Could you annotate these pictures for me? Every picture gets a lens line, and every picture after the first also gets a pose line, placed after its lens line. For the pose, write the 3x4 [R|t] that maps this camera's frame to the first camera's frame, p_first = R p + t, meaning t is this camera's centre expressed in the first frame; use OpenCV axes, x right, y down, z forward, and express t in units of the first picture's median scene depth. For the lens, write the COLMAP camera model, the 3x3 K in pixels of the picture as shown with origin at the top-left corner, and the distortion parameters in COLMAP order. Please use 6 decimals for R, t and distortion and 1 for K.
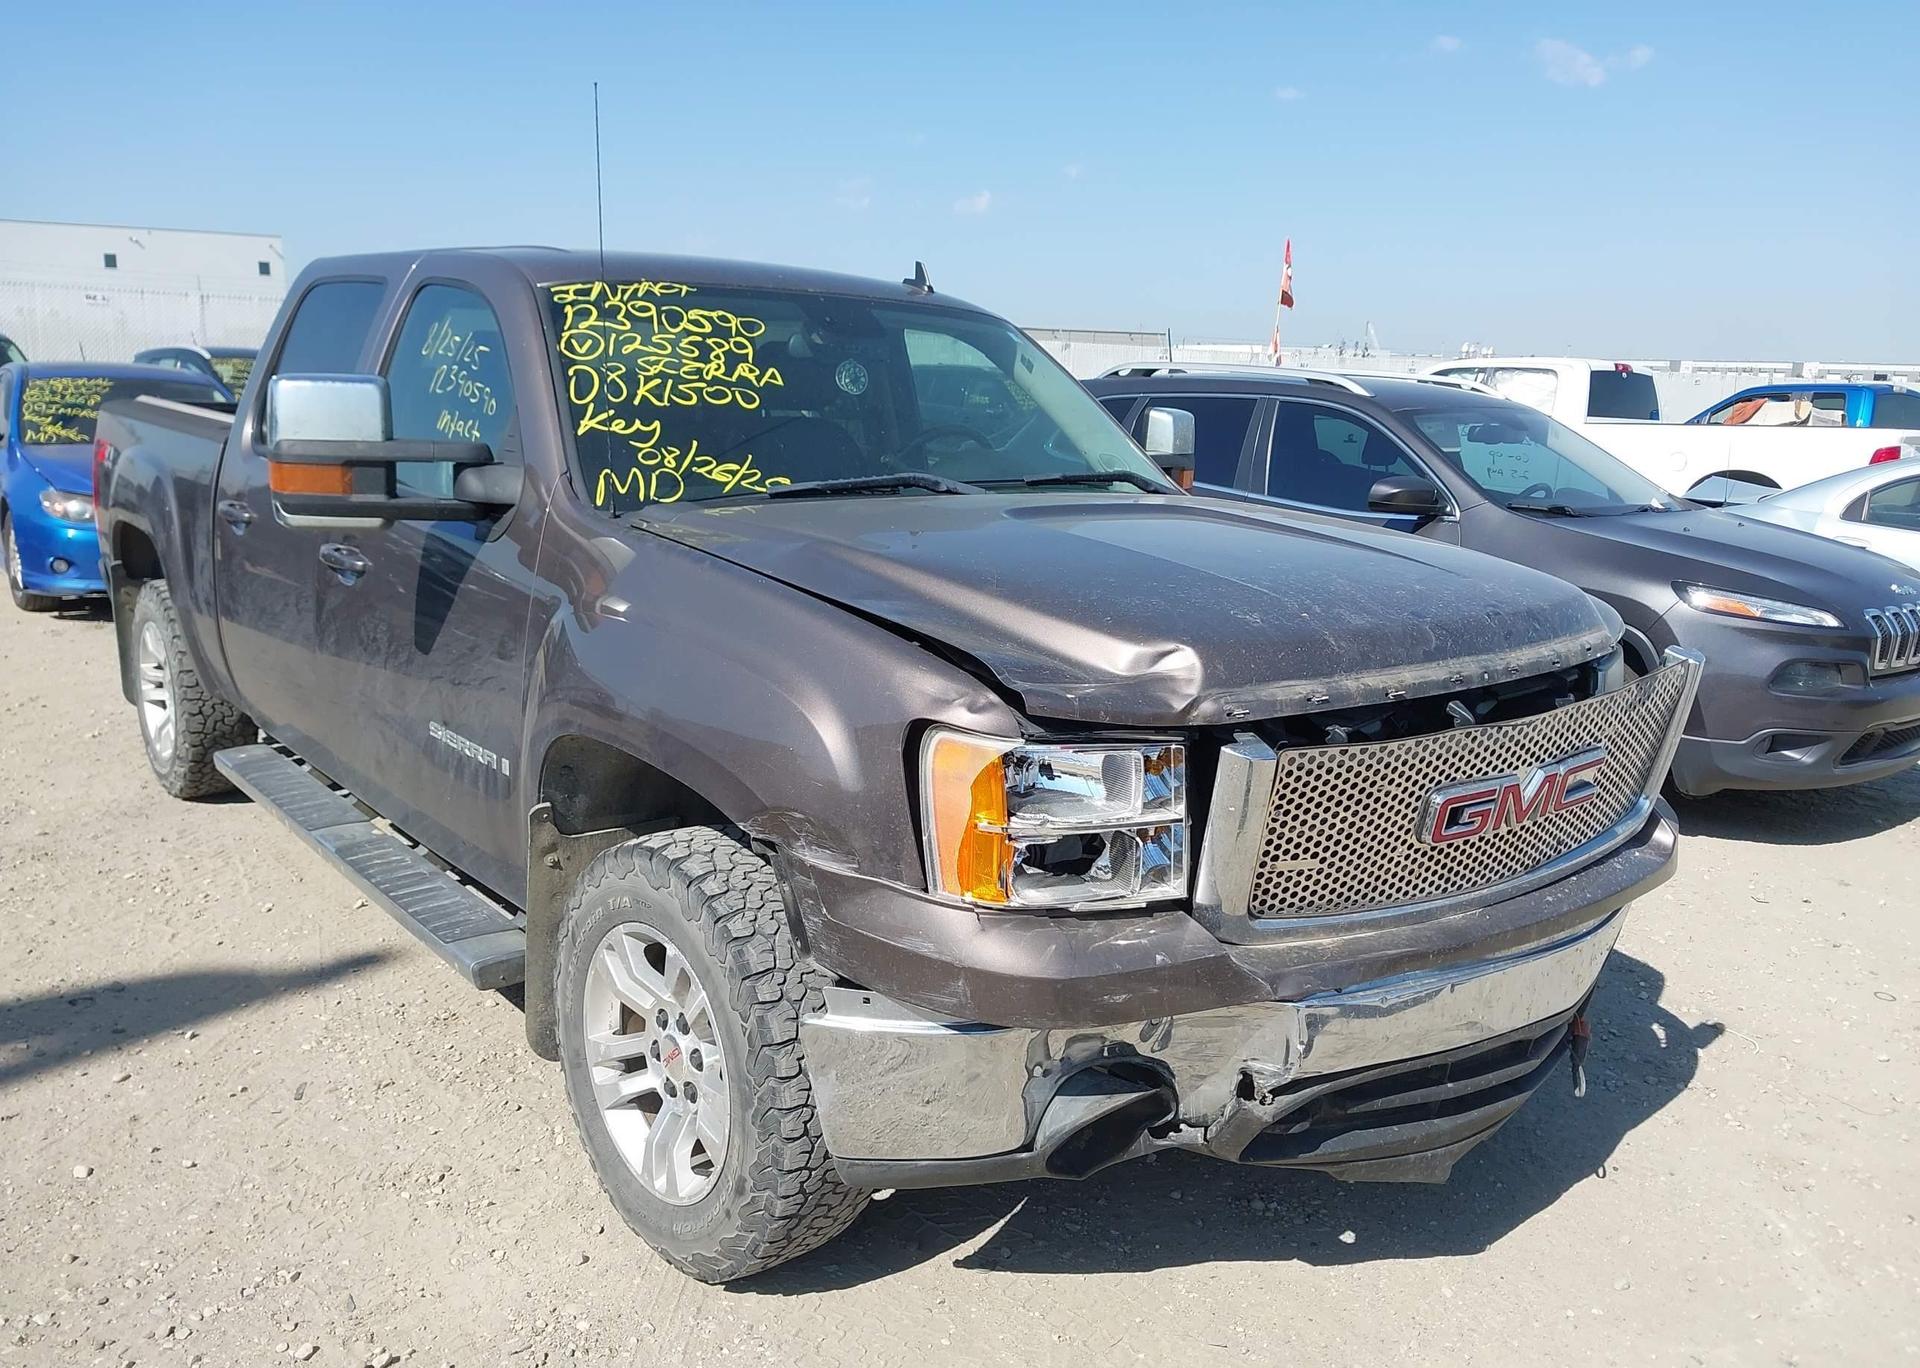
lens RADIAL K [[1488.5, 0, 961.4], [0, 1488.5, 691.7], [0, 0, 1]] dist [0.074113, -0.097946]
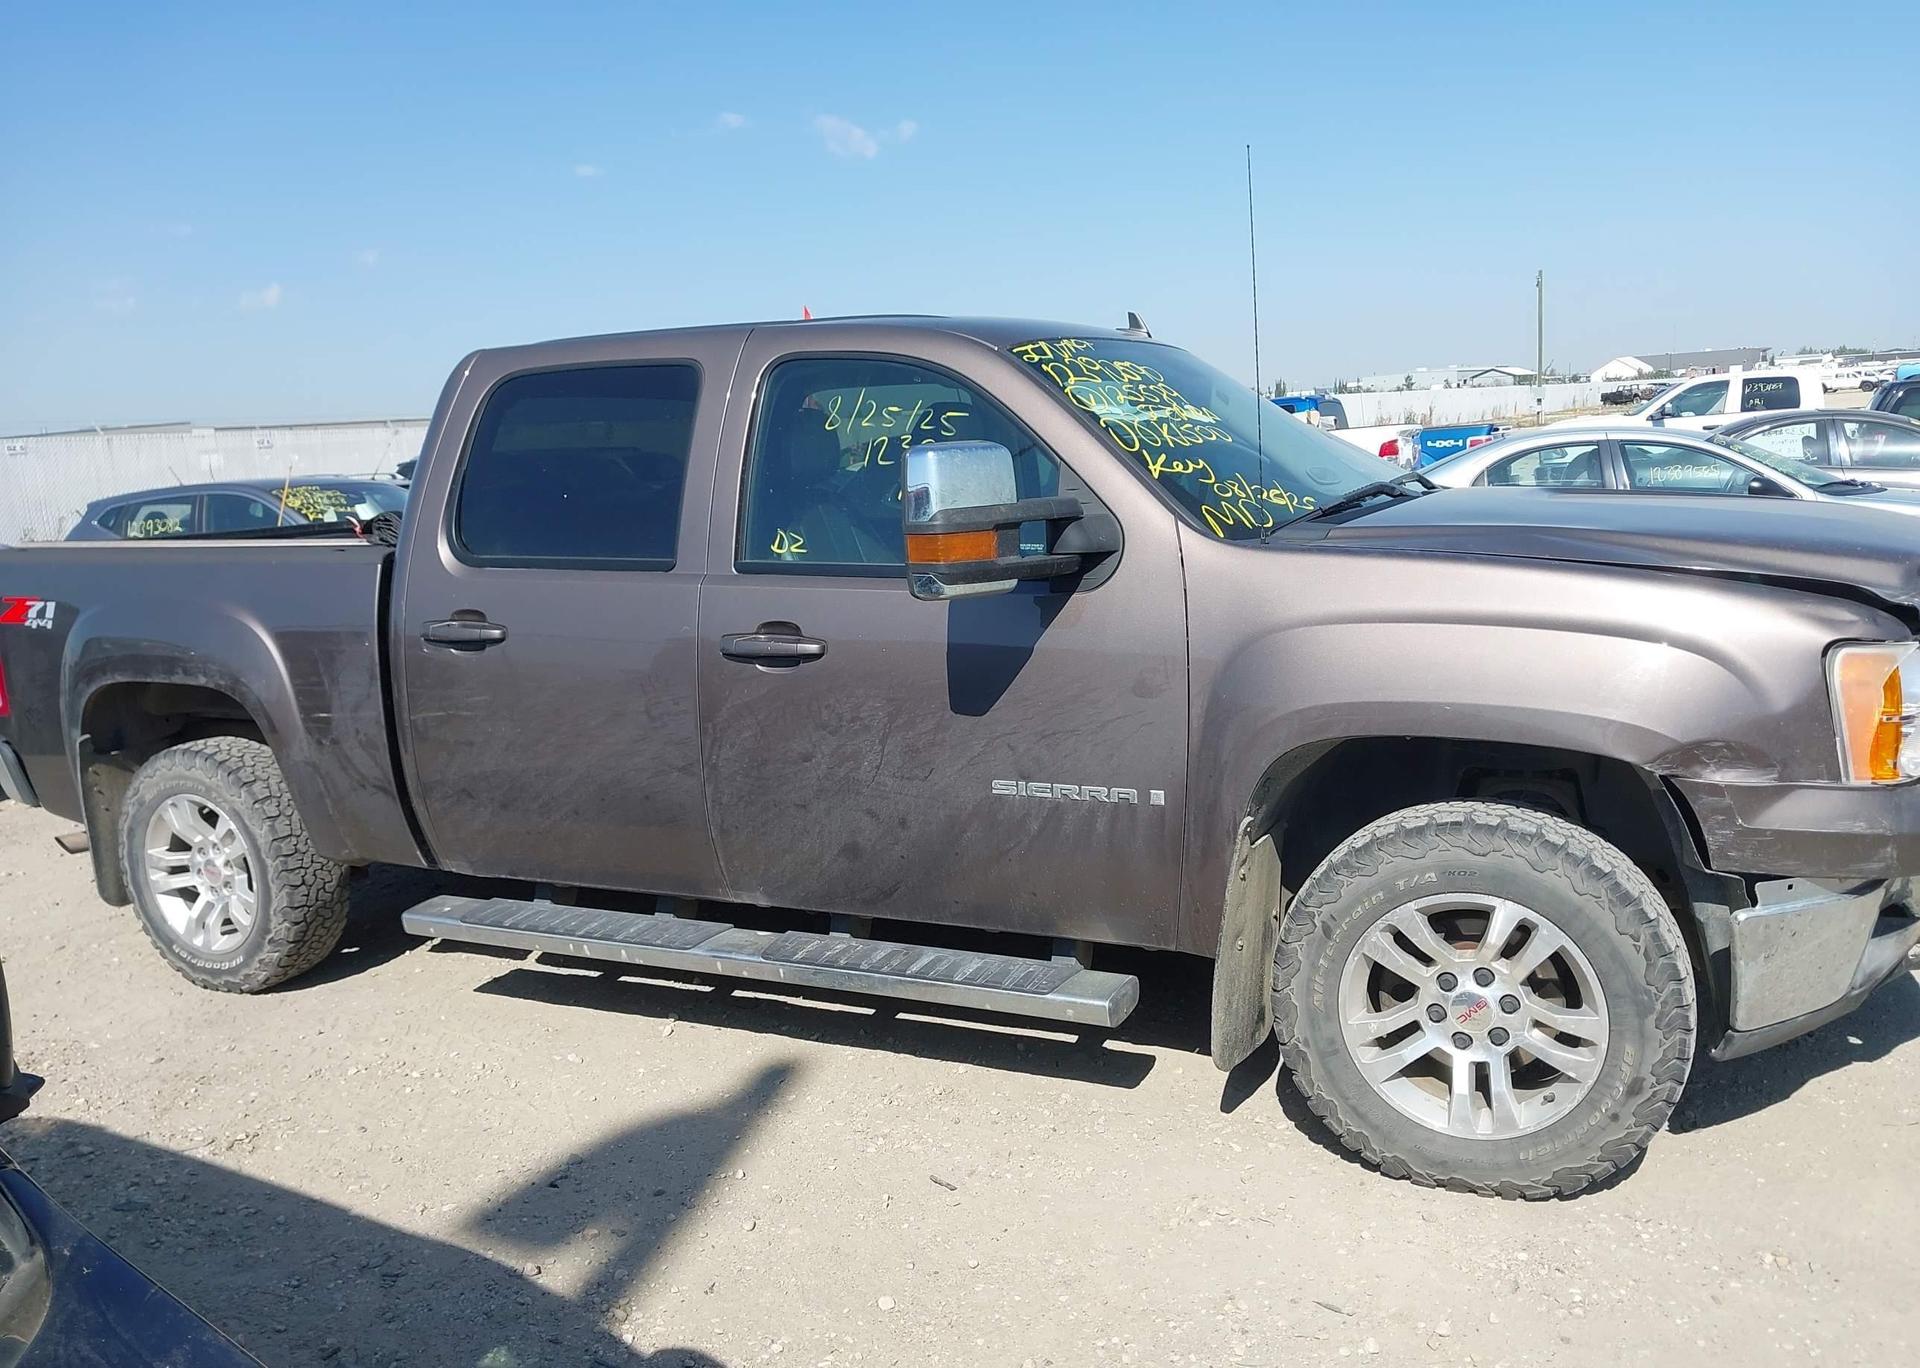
lens RADIAL K [[1490.5, 0, 960.0], [0, 1490.5, 684.0], [0, 0, 1]] dist [0.058314, -0.113454]
pose [[0.909240, -0.152095, 0.387492, -0.835838], [0.171058, 0.985151, -0.014700, -0.037286], [-0.379502, 0.079649, 0.921756, 0.094081]]
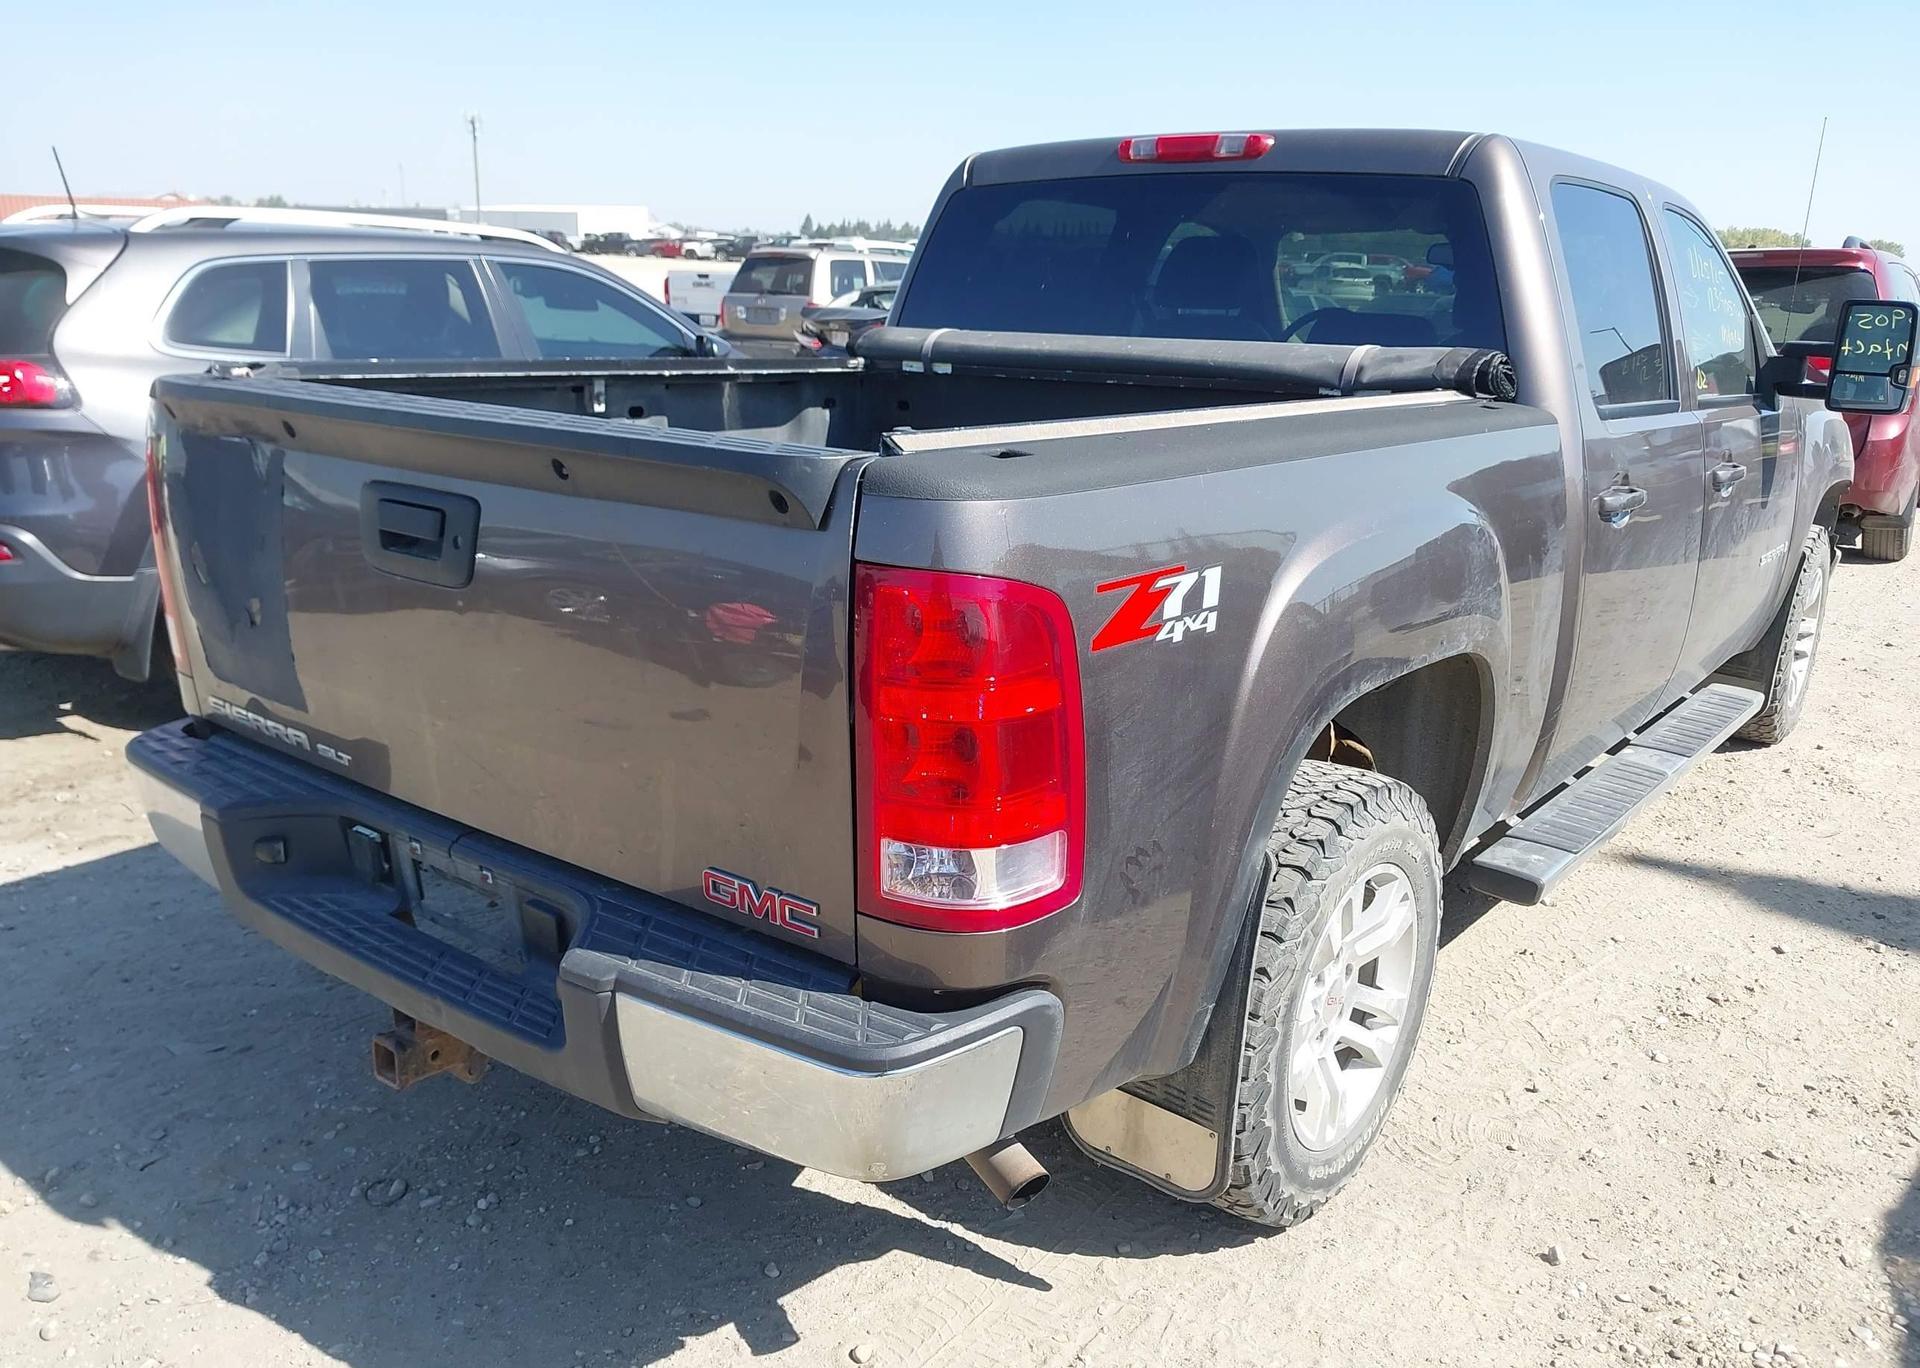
lens RADIAL K [[1502.2, 0, 985.2], [0, 1502.2, 689.1], [0, 0, 1]] dist [0.059046, -0.093416]
pose [[-0.206958, -0.305634, 0.929385, -1.691255], [0.162676, 0.925977, 0.340738, -0.503801], [-0.964731, 0.221707, -0.141919, 2.131179]]
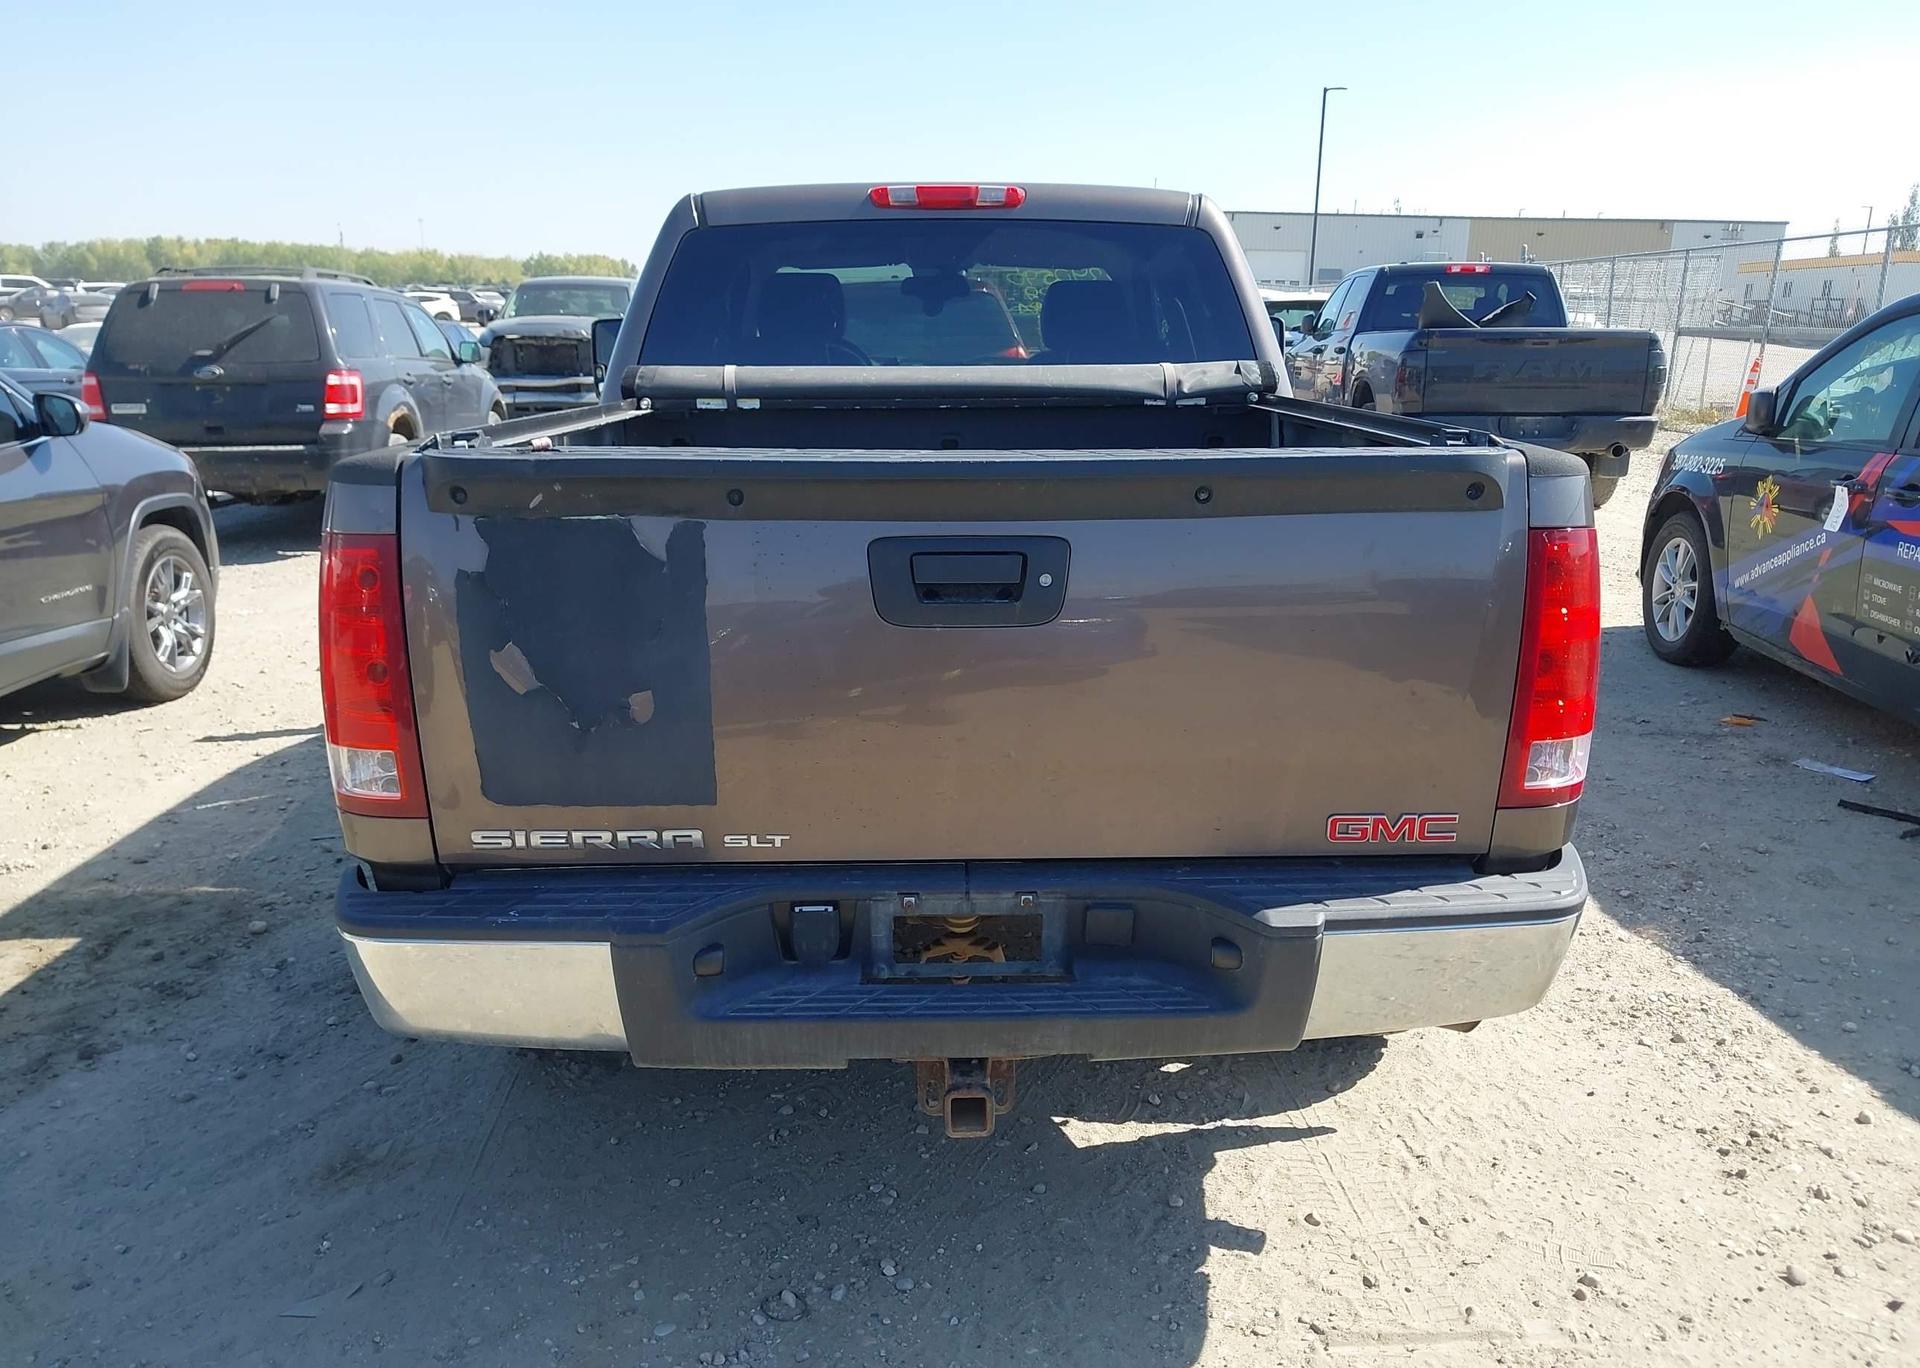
lens RADIAL K [[1511.4, 0, 960.0], [0, 1511.4, 684.0], [0, 0, 1]] dist [0.076111, -0.102768]
pose [[-0.771426, -0.194554, 0.605847, -1.398886], [0.092678, 0.907606, 0.409465, -0.626883], [-0.629534, 0.372021, -0.682120, 2.793646]]
